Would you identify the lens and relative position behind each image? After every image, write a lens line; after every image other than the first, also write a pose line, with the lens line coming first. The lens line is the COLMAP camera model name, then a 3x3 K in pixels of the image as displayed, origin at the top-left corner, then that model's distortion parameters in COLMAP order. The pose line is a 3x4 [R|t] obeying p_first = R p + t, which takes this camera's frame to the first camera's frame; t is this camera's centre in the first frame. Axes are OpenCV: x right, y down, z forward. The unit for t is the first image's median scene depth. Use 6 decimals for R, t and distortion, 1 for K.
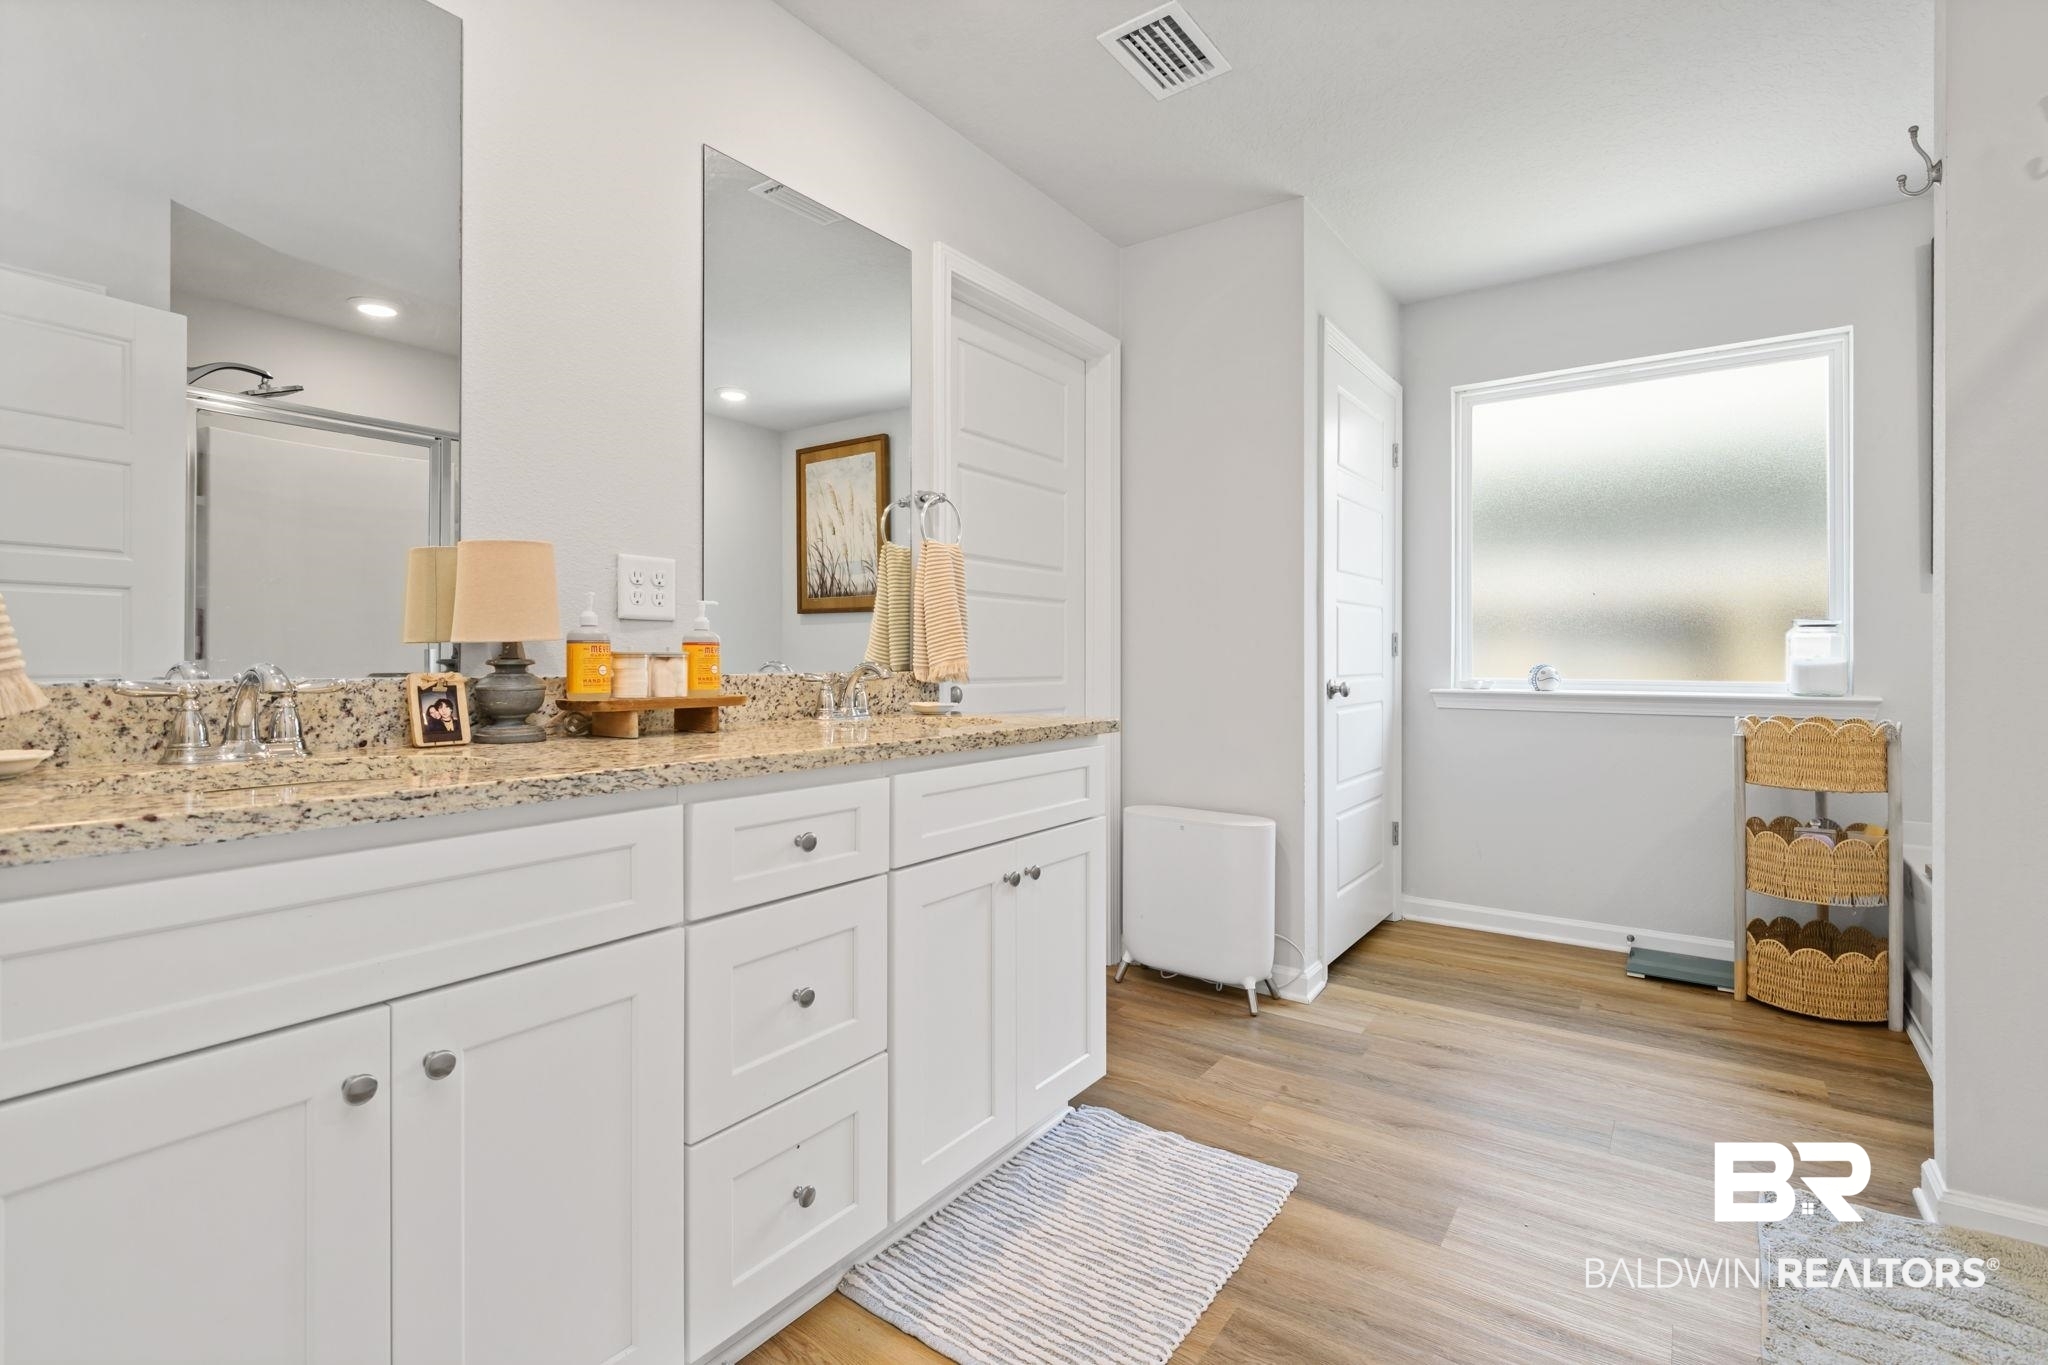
lens RADIAL K [[930.3, 0, 1031.7], [0, 930.3, 663.2], [0, 0, 1]] dist [-0.000181, -0.004461]
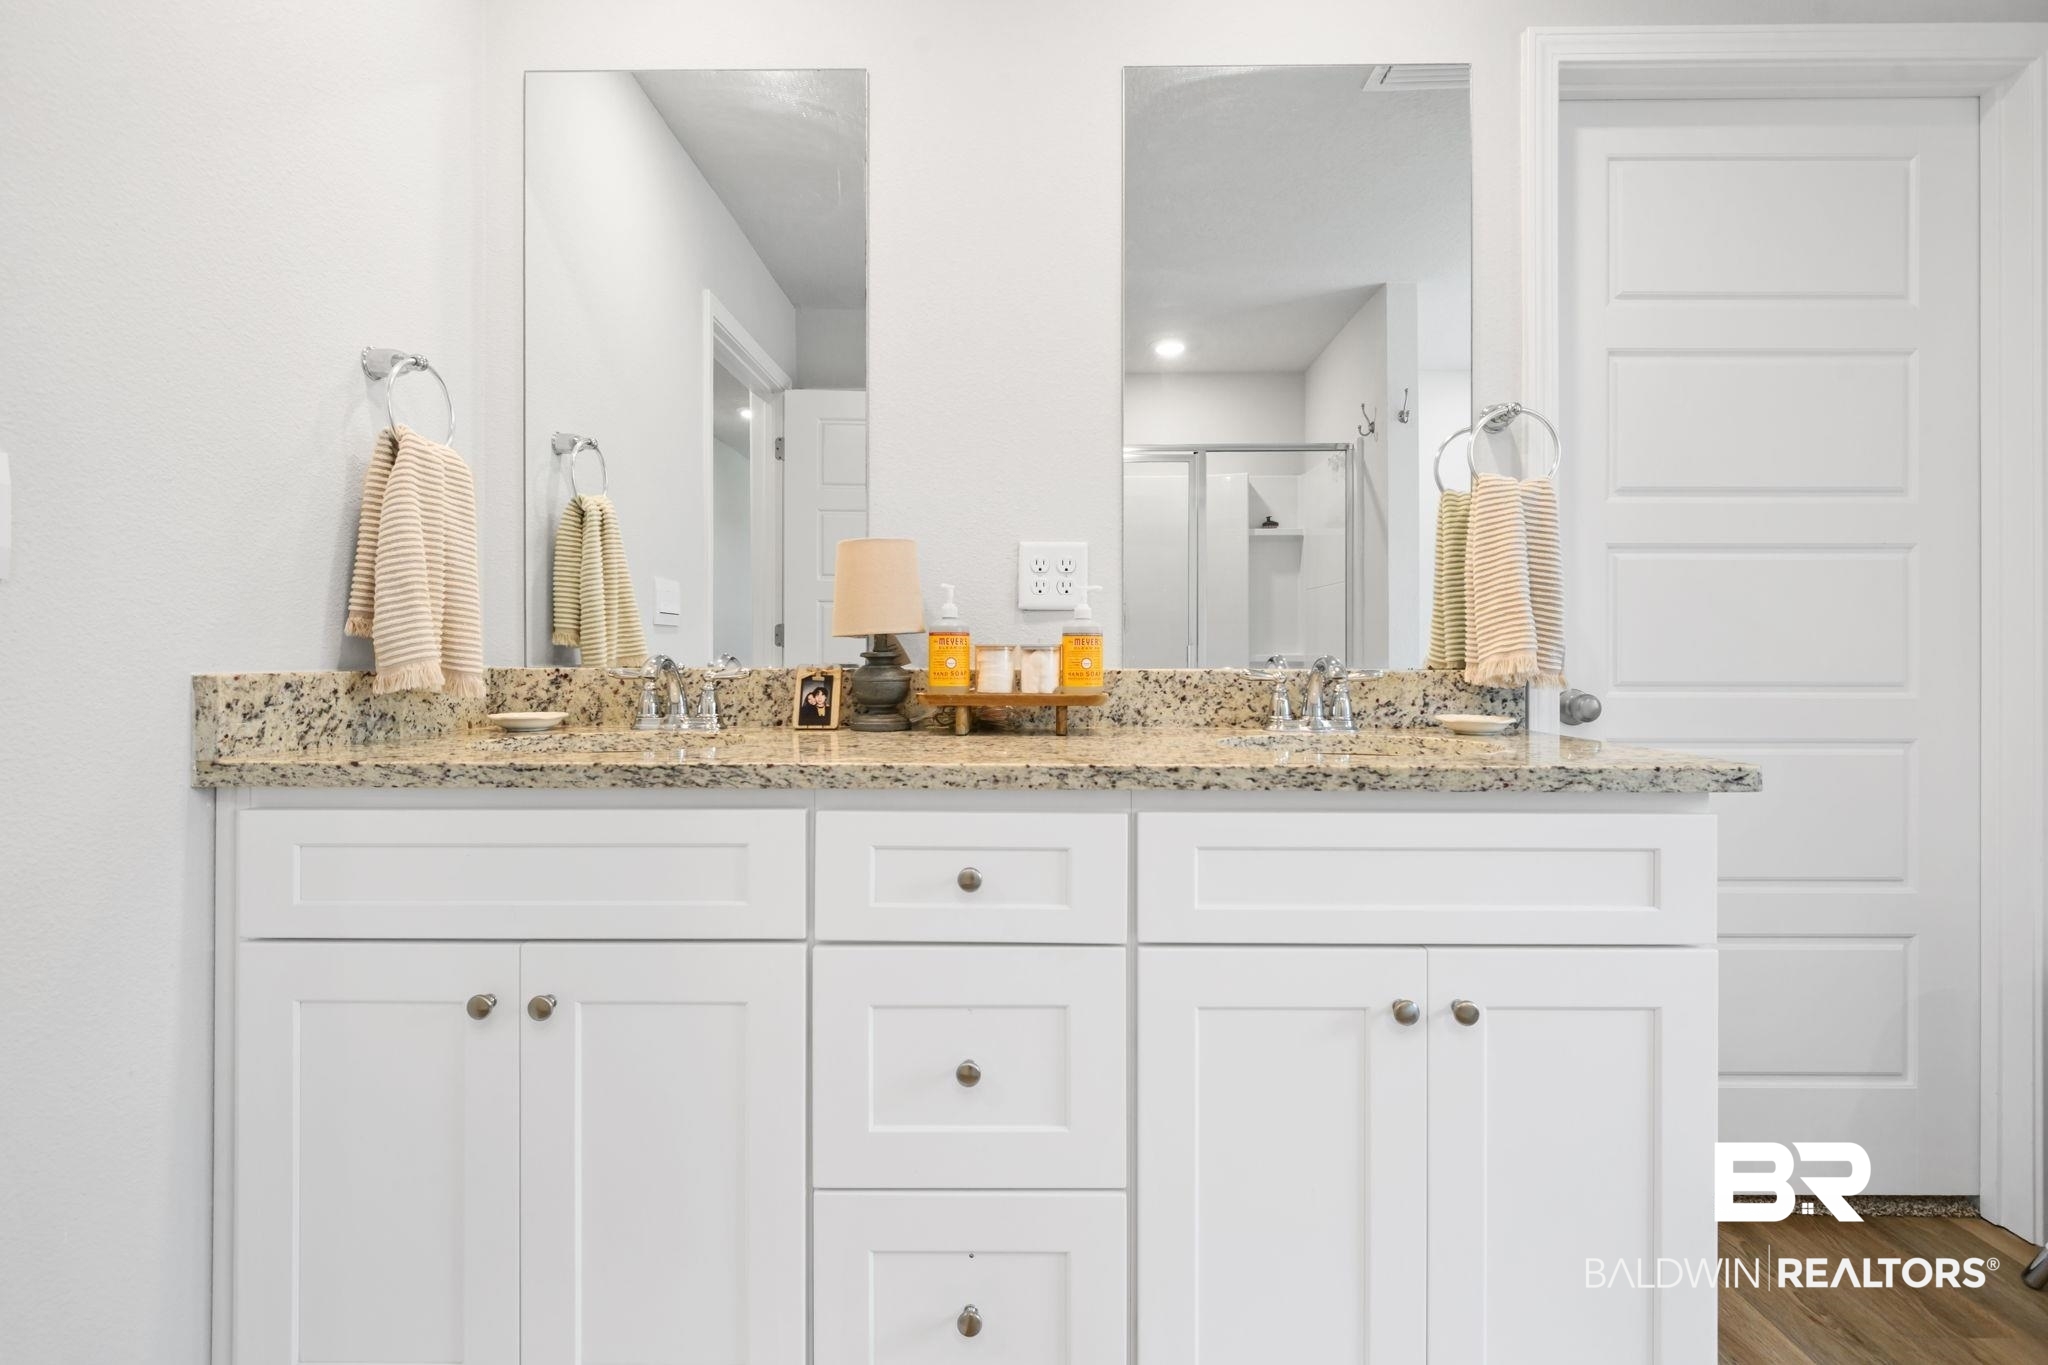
lens RADIAL K [[937.0, 0, 1026.5], [0, 937.0, 651.4], [0, 0, 1]] dist [-0.000703, -0.001632]
pose [[0.567105, -0.002776, -0.823641, 0.436166], [-0.003660, 0.999976, -0.005890, 0.000796], [0.823638, 0.006355, 0.567081, 0.565142]]
